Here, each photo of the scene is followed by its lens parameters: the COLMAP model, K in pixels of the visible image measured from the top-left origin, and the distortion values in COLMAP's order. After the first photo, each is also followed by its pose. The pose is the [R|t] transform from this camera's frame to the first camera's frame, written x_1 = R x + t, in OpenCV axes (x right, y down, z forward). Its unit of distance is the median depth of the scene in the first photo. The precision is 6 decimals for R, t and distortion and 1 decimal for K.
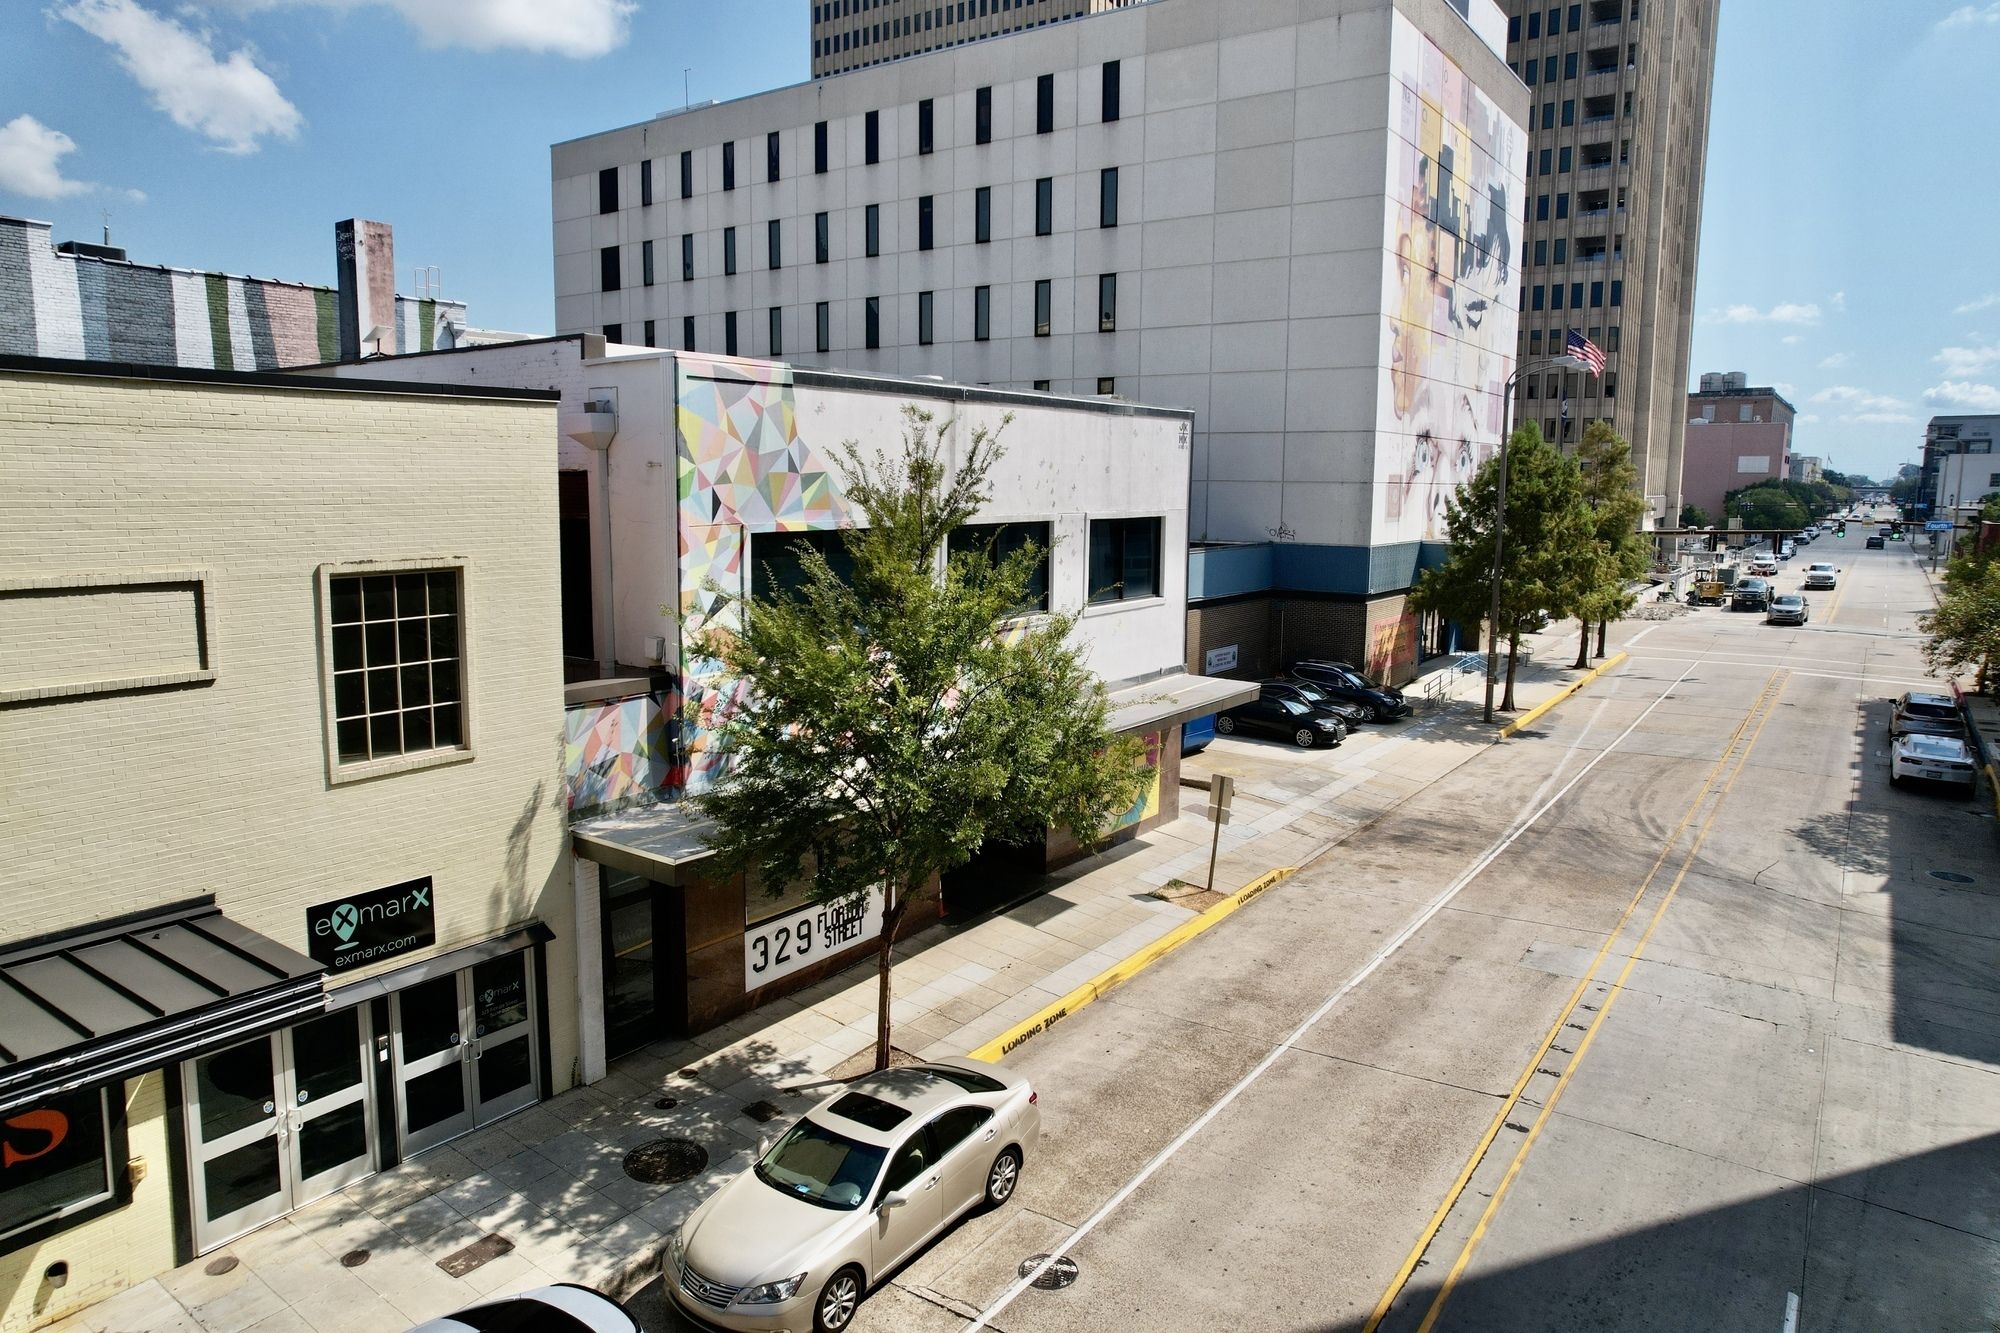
lens RADIAL K [[1255.4, 0, 1000.0], [0, 1255.4, 666.5], [0, 0, 1]] dist [-0.055934, -0.000791]
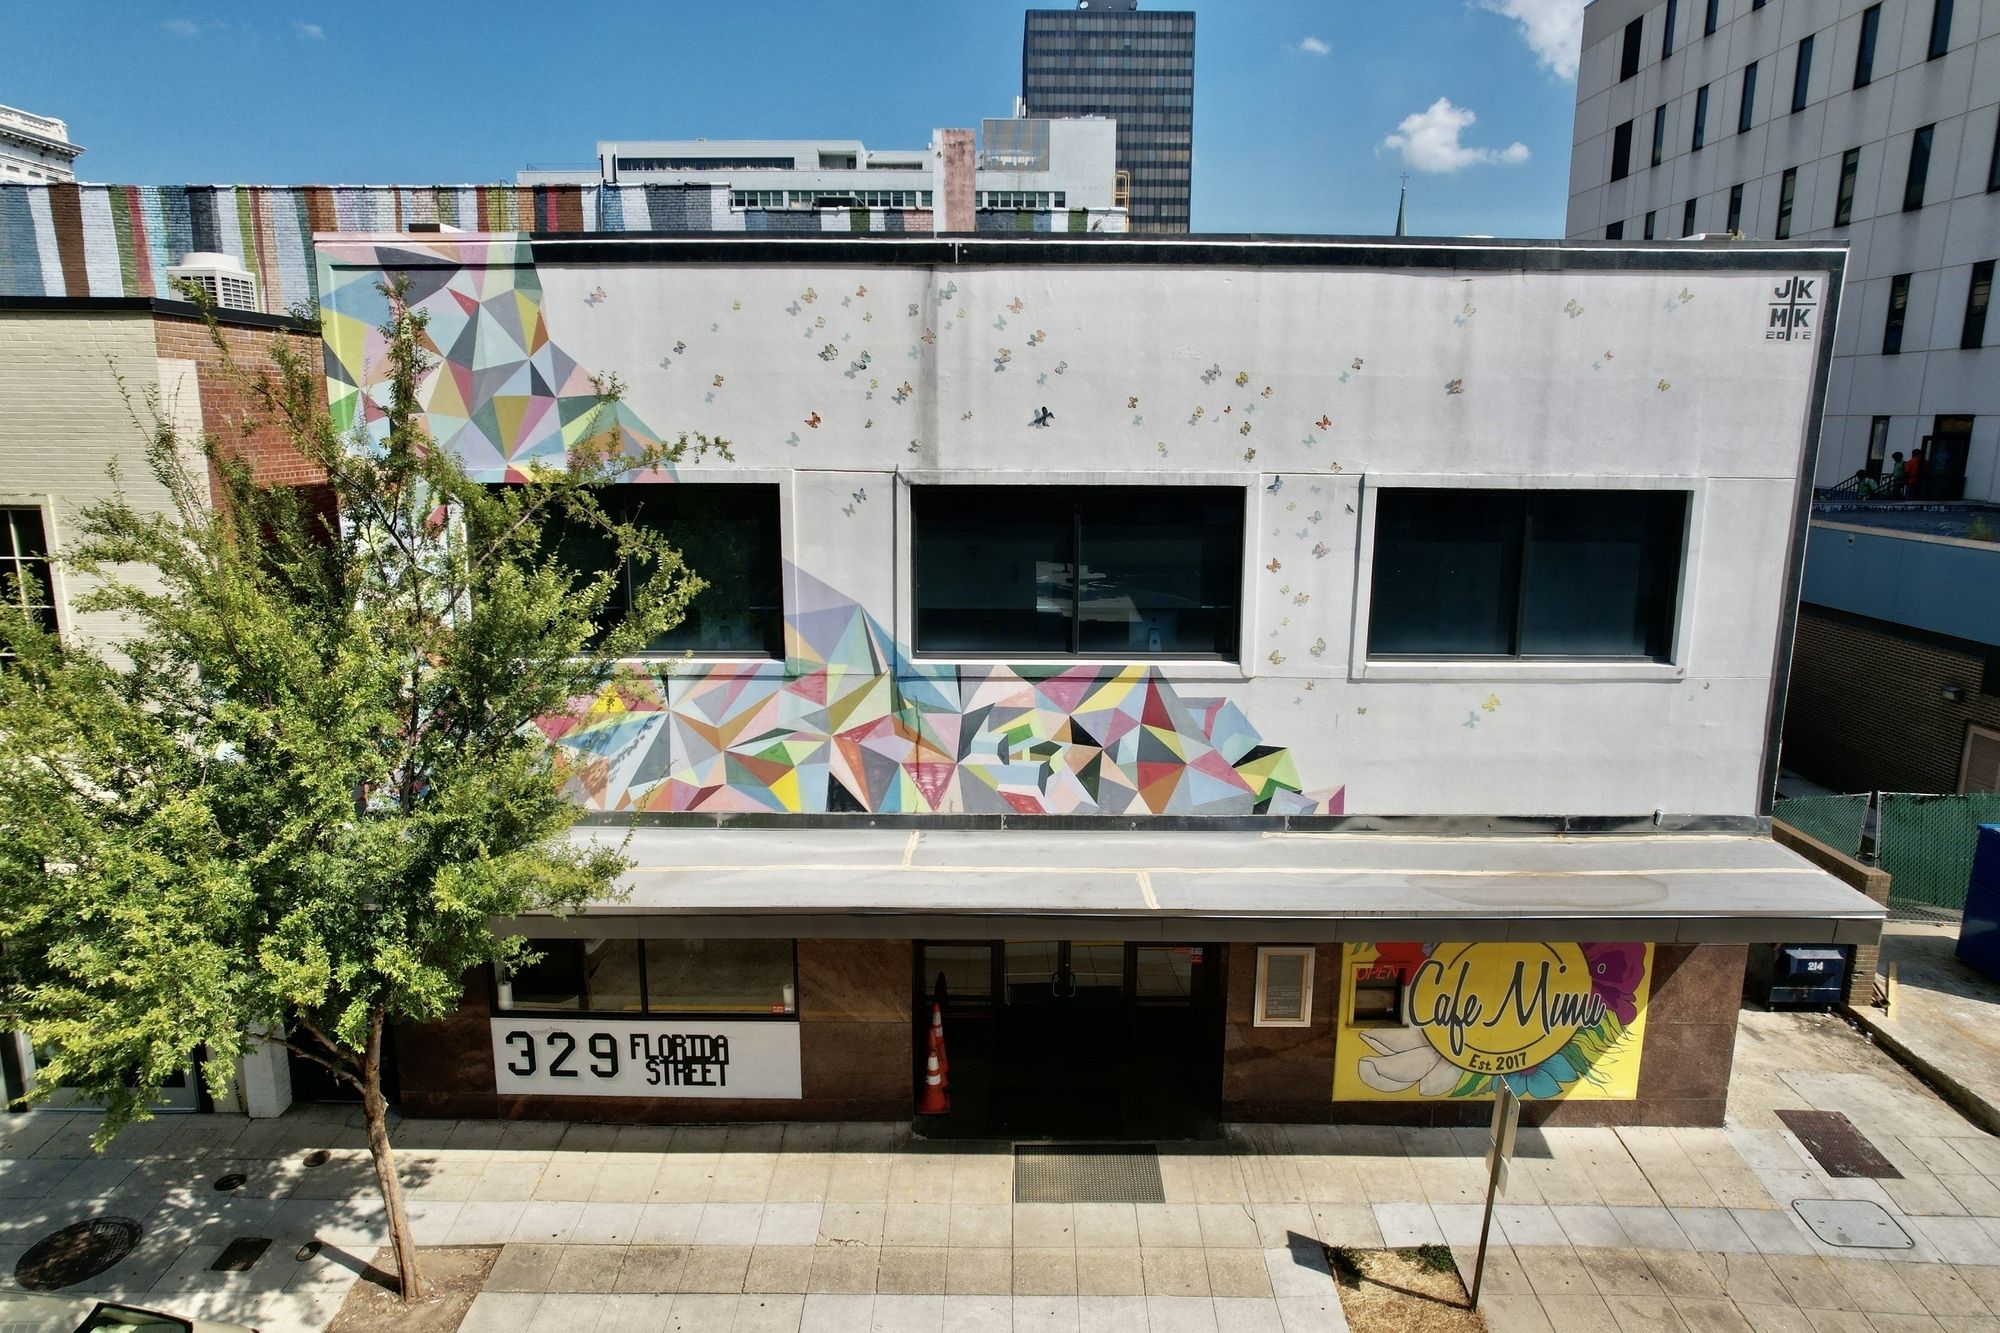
lens RADIAL K [[1272.2, 0, 1007.3], [0, 1272.2, 667.3], [0, 0, 1]] dist [-0.075758, 0.068599]
pose [[0.580461, 0.157677, -0.798876, 0.529904], [-0.121636, 0.986856, 0.106398, -0.109316], [0.805152, 0.035412, 0.592010, 0.778273]]
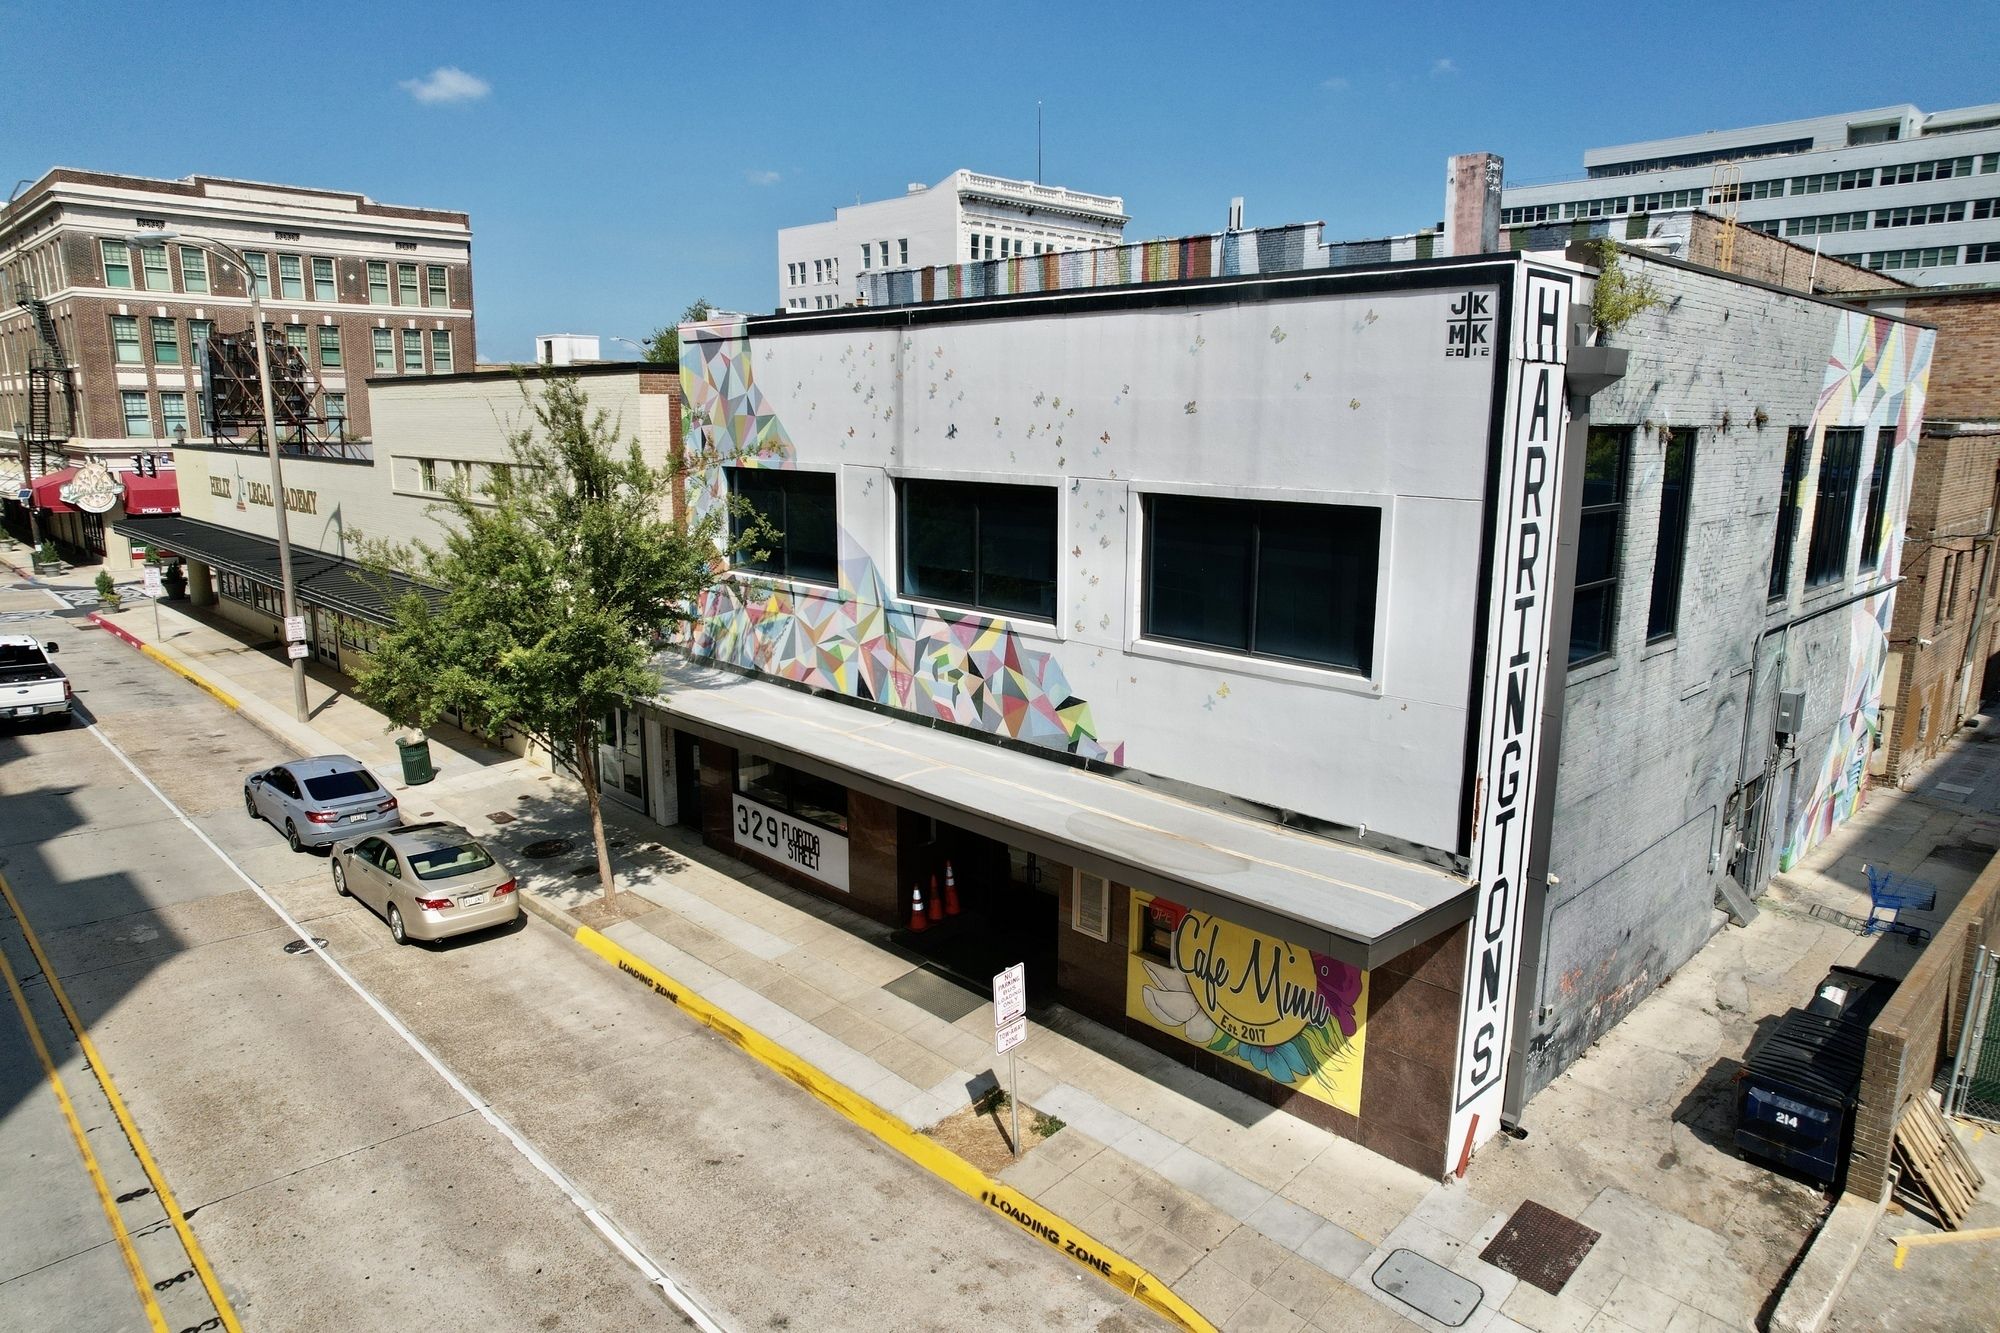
lens RADIAL K [[1272.2, 0, 1007.3], [0, 1272.2, 667.3], [0, 0, 1]] dist [-0.075758, 0.068599]
pose [[-0.177404, 0.185086, -0.966577, 0.904243], [-0.153556, 0.964921, 0.212952, -0.207062], [0.972085, 0.186202, -0.142760, 1.382818]]
